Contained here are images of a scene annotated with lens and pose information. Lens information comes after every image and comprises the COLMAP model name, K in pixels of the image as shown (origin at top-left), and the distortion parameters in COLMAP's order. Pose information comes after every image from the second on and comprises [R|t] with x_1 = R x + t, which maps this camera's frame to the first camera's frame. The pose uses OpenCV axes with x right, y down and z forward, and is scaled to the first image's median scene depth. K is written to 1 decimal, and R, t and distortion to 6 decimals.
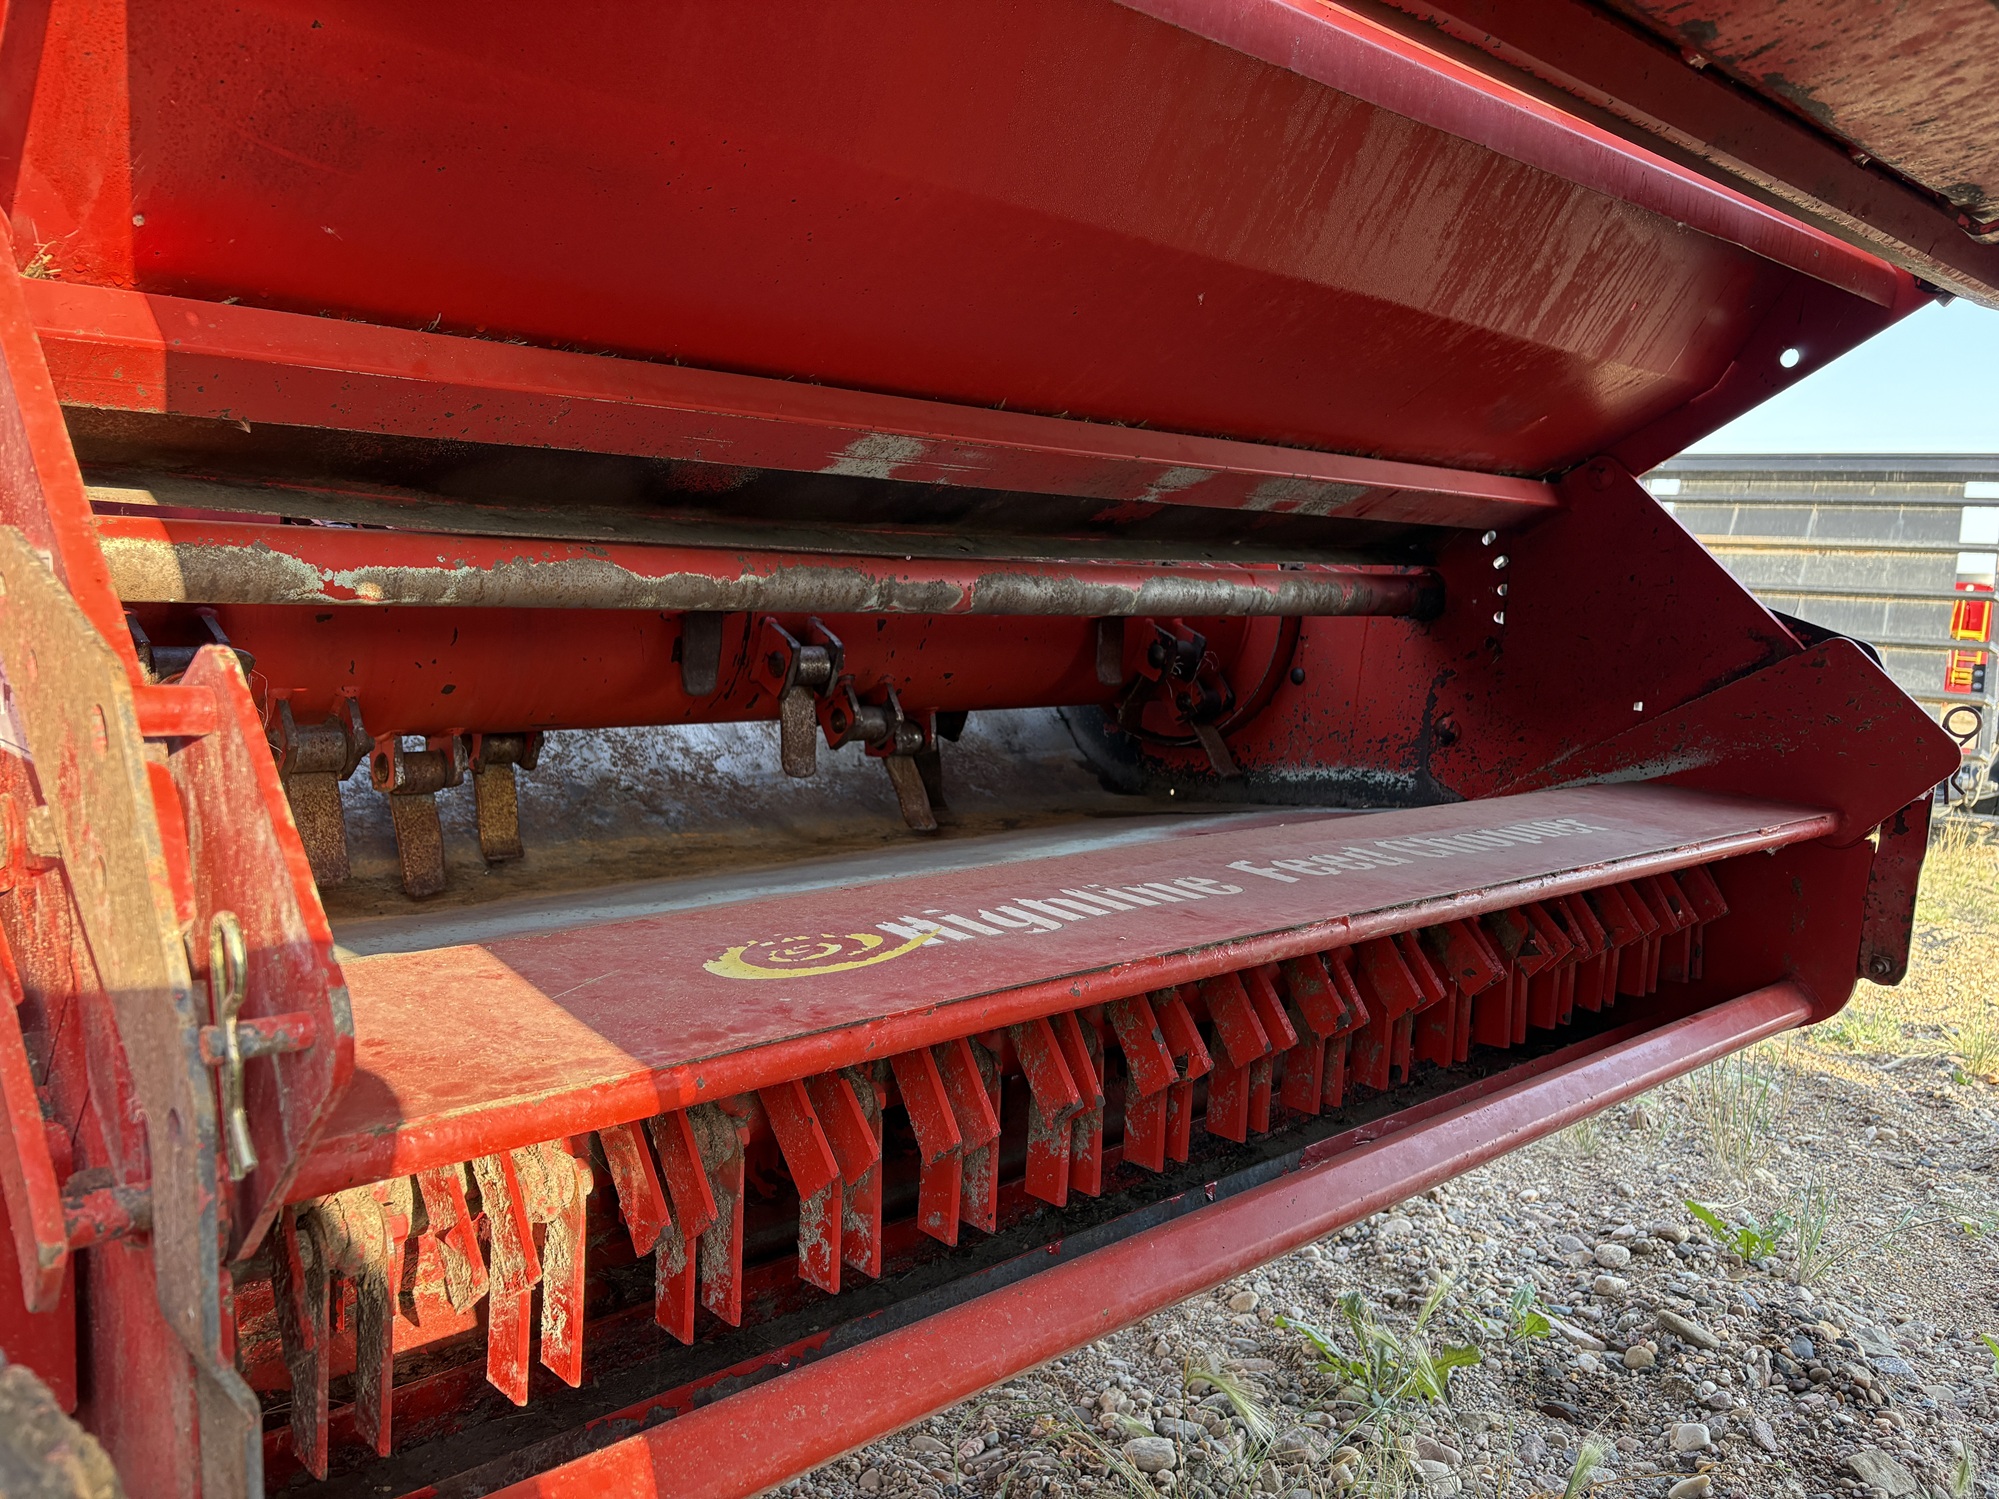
lens RADIAL K [[1513.9, 0, 999.5], [0, 1513.9, 749.5], [0, 0, 1]] dist [0.067534, -0.077643]
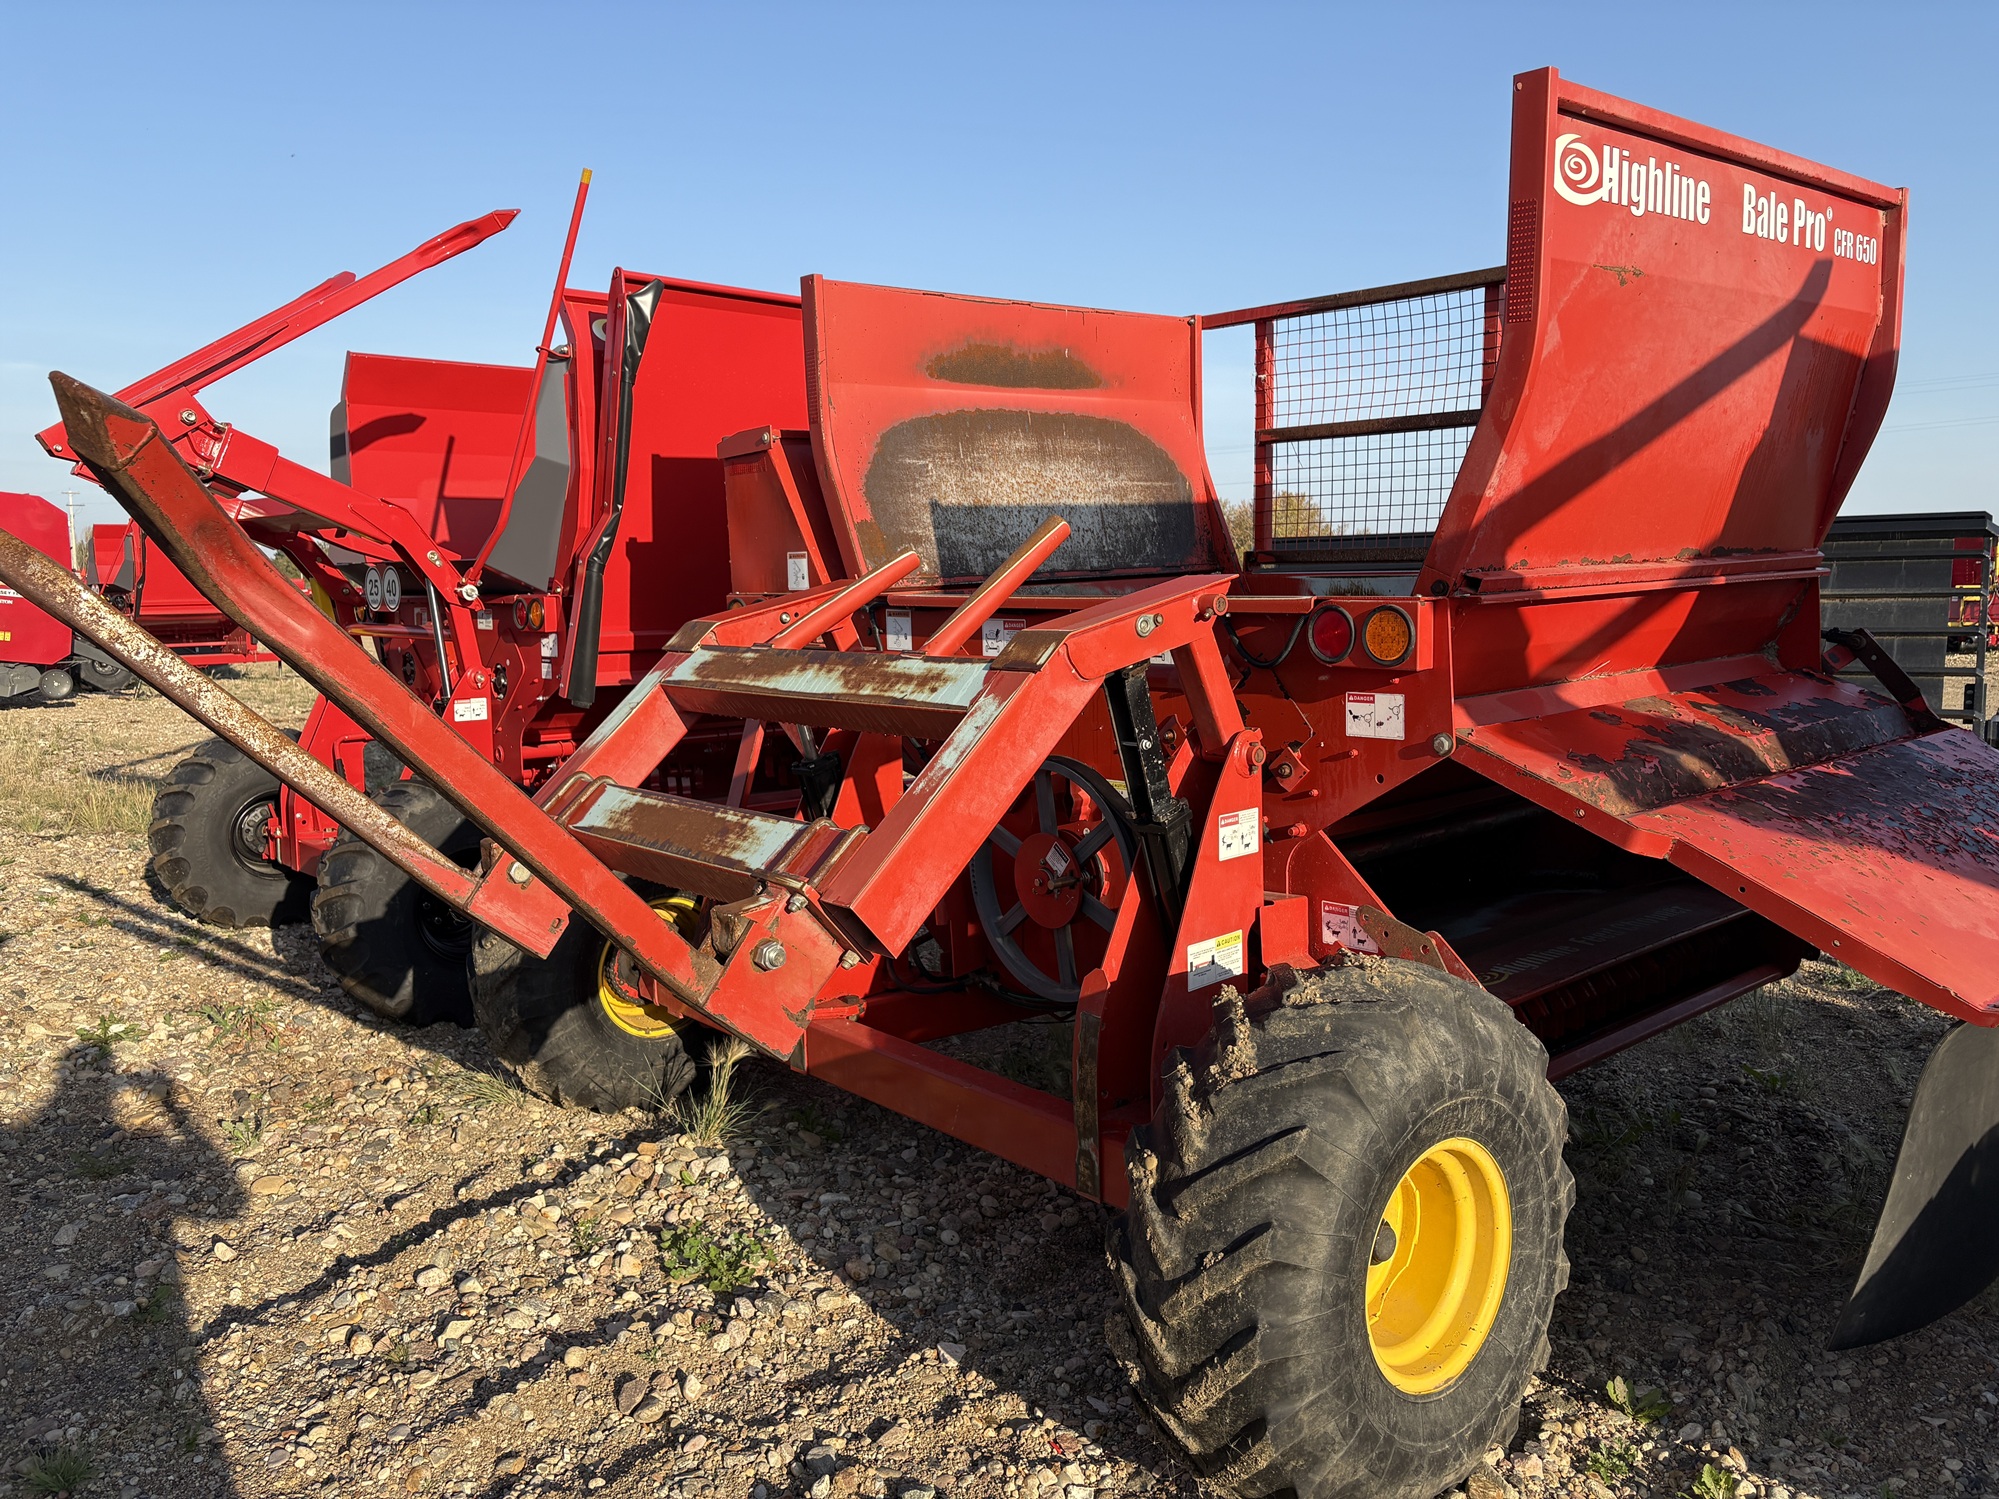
lens RADIAL K [[1513.9, 0, 999.5], [0, 1513.9, 749.5], [0, 0, 1]] dist [0.067534, -0.077643]
pose [[0.997135, -0.065716, -0.037463, -0.424392], [0.065841, 0.997828, 0.002110, -0.190597], [0.037243, -0.004571, 0.999296, -1.047925]]
